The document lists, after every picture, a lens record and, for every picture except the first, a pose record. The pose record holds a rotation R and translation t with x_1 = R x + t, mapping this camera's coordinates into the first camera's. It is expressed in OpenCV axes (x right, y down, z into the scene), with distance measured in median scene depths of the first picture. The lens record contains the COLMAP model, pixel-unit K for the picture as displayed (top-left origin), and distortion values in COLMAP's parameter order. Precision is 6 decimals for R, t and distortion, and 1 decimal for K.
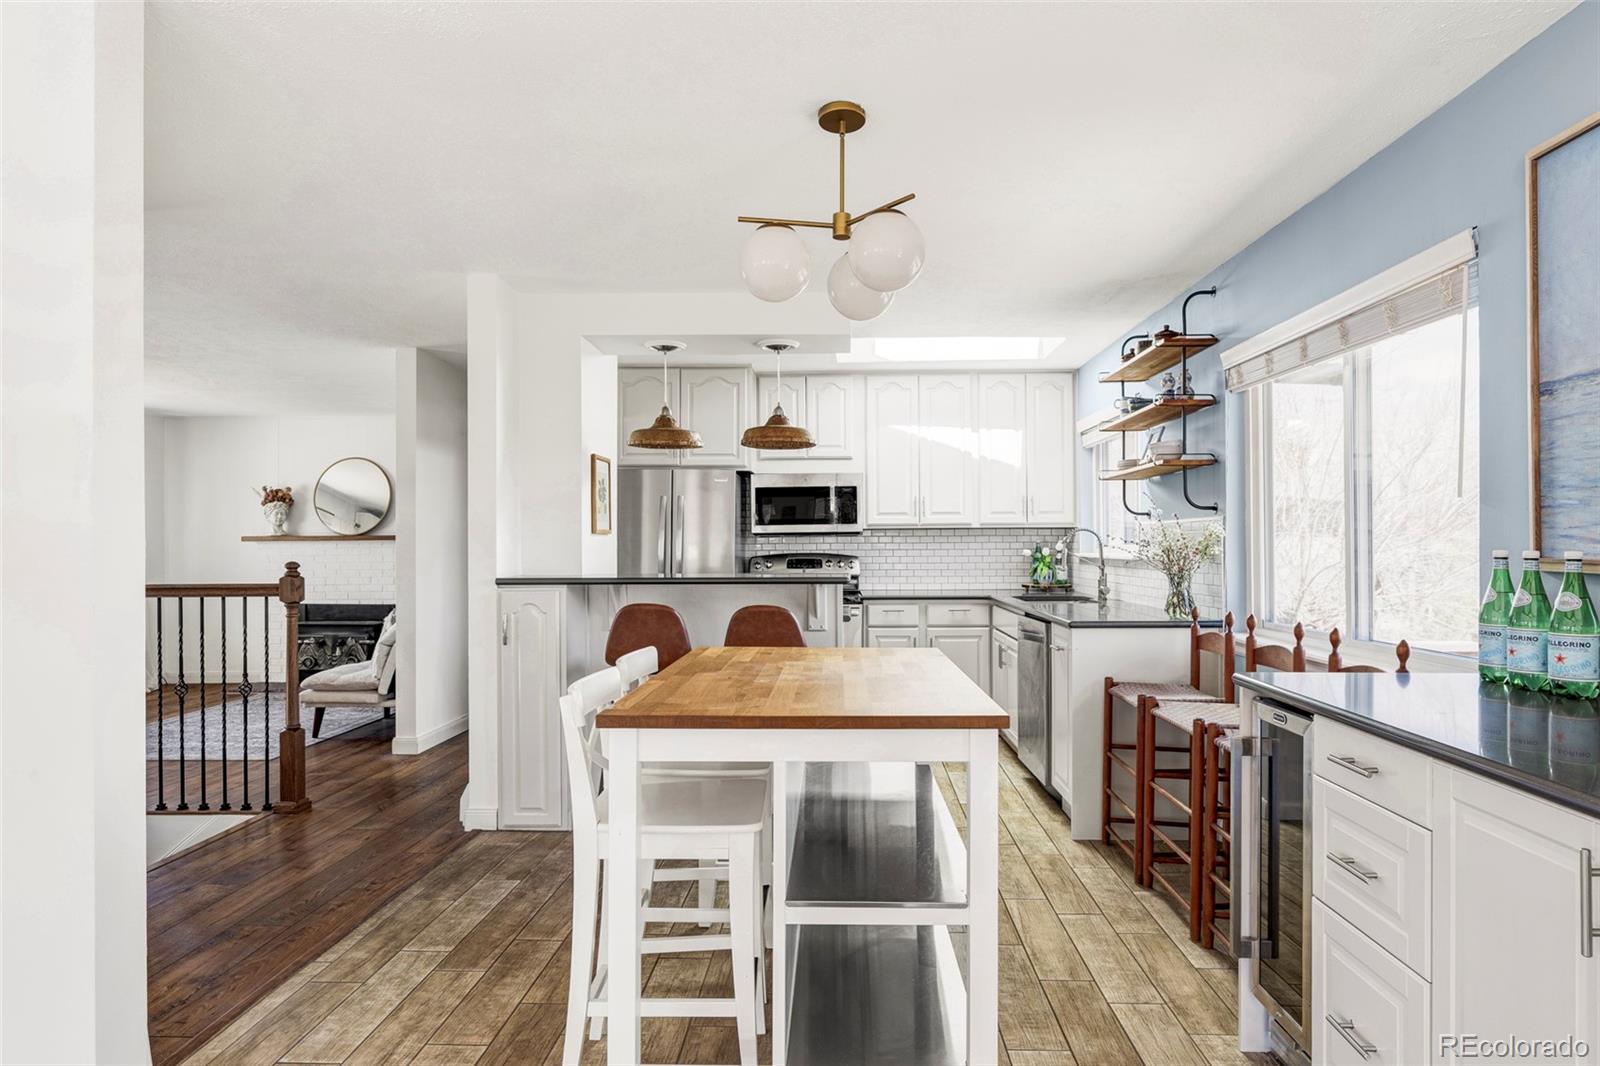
lens RADIAL K [[921.1, 0, 800.8], [0, 921.1, 543.4], [0, 0, 1]] dist [-0.002750, -0.000558]
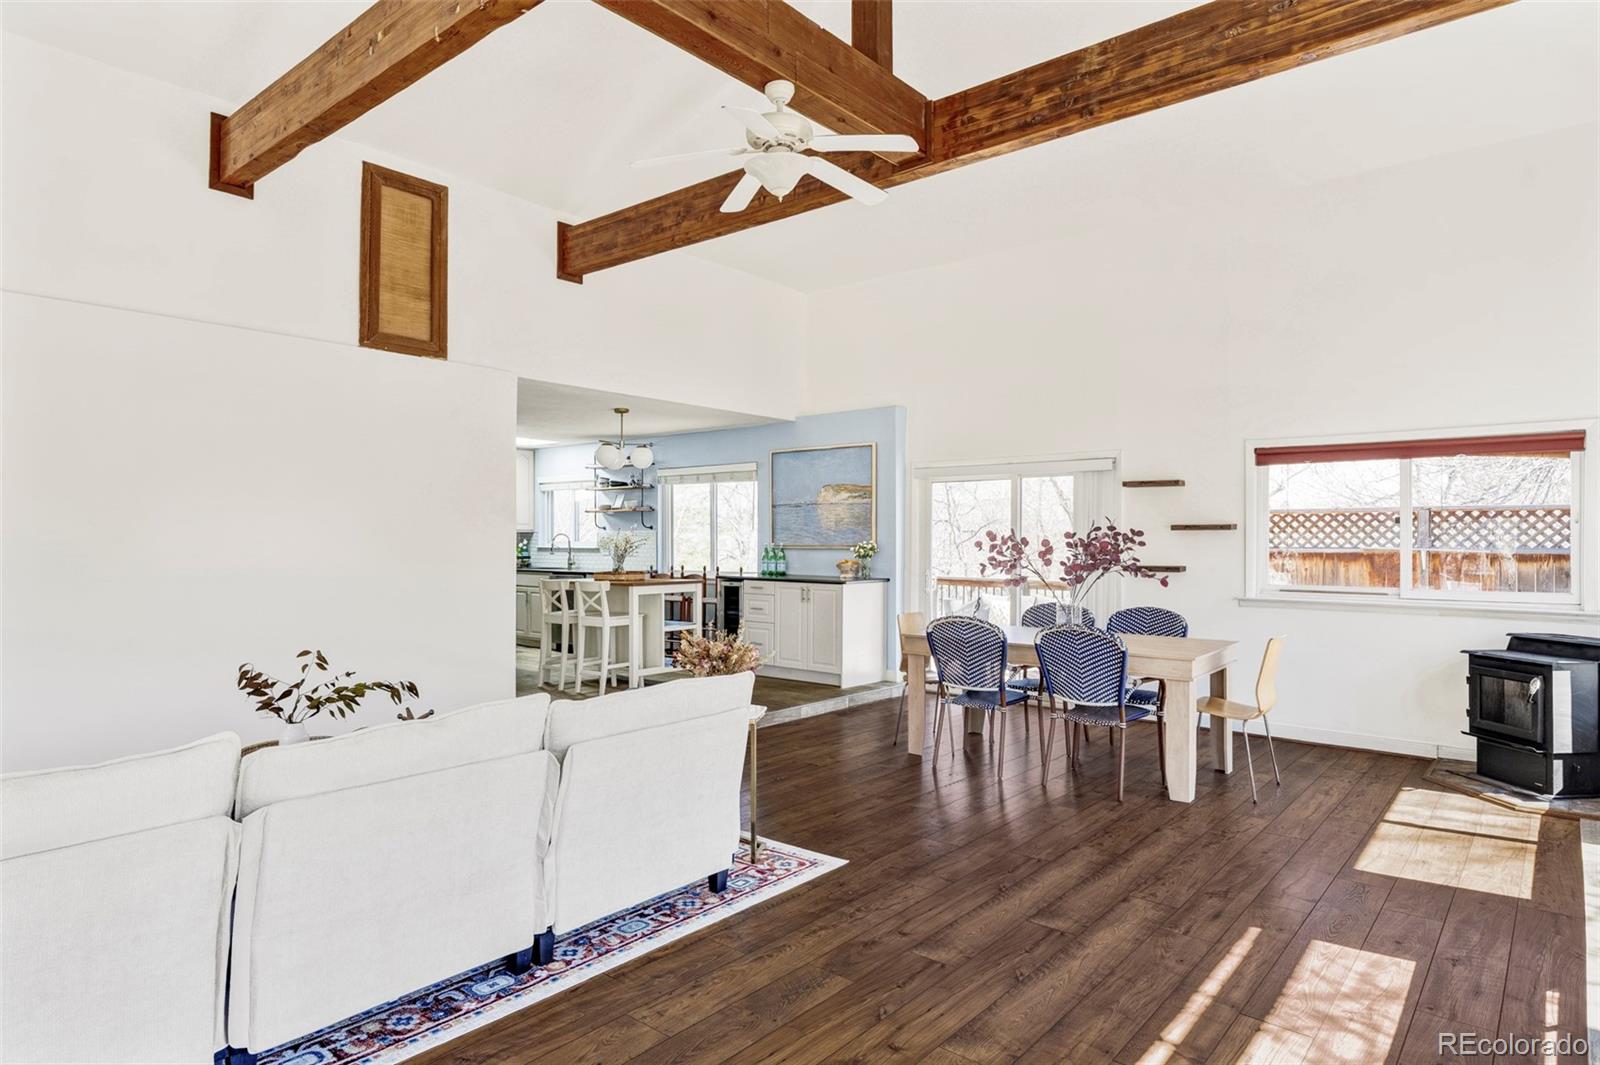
lens RADIAL K [[921.1, 0, 815.9], [0, 921.1, 538.1], [0, 0, 1]] dist [-0.002750, -0.000558]
pose [[0.606028, 0.002925, 0.795438, -1.275031], [-0.002188, 0.999996, -0.002010, -0.003936], [-0.795440, -0.000523, 0.606032, -0.904571]]
